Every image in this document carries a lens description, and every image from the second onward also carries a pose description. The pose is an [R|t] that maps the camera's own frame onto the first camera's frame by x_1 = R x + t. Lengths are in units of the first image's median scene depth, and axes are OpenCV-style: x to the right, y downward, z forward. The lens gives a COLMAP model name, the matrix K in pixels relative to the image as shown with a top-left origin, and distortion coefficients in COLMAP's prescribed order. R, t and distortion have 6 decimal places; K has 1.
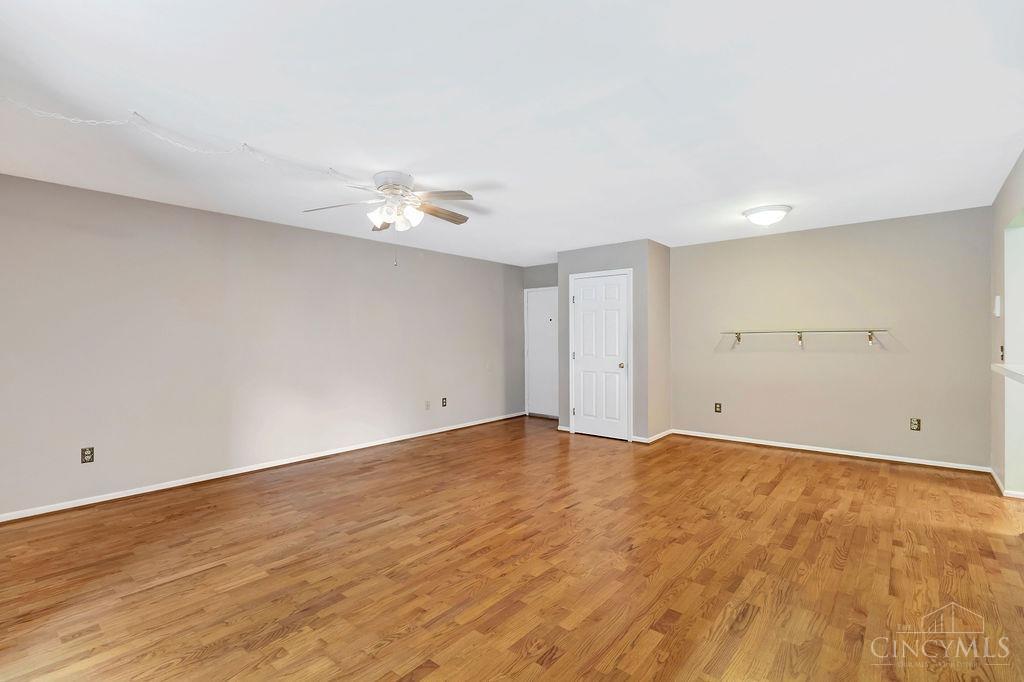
lens RADIAL K [[472.7, 0, 504.2], [0, 472.7, 339.4], [0, 0, 1]] dist [0.000716, 0.000226]
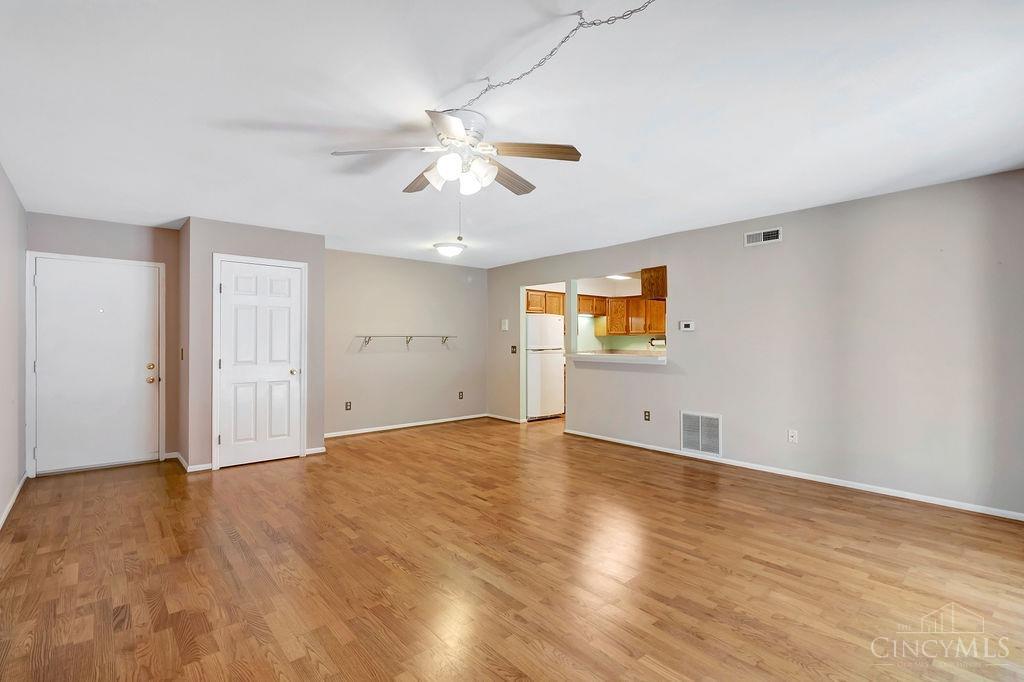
lens RADIAL K [[472.7, 0, 504.2], [0, 472.7, 339.4], [0, 0, 1]] dist [0.000716, 0.000226]
pose [[0.150032, 0.009086, 0.988639, -0.931447], [-0.001397, 0.999959, -0.008978, 0.004175], [-0.988680, -0.000034, 0.150038, 0.810766]]
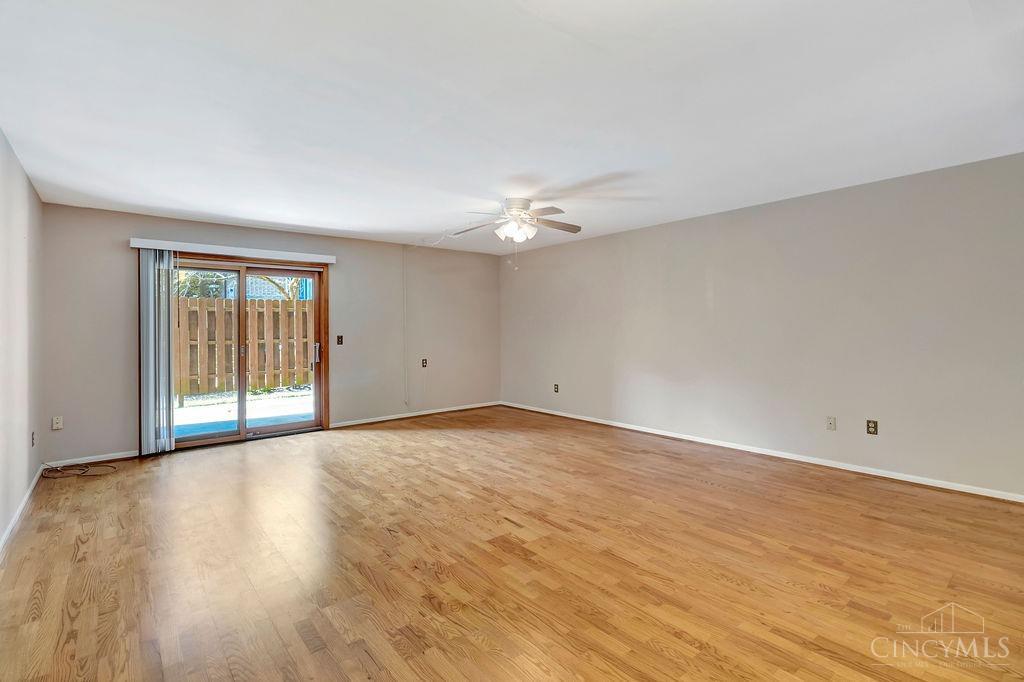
lens RADIAL K [[472.7, 0, 504.2], [0, 472.7, 339.4], [0, 0, 1]] dist [0.000716, 0.000226]
pose [[-0.176504, 0.031239, -0.983804, 1.014258], [0.010477, 0.999499, 0.029858, -0.006610], [0.984244, -0.005037, -0.176743, 1.174060]]
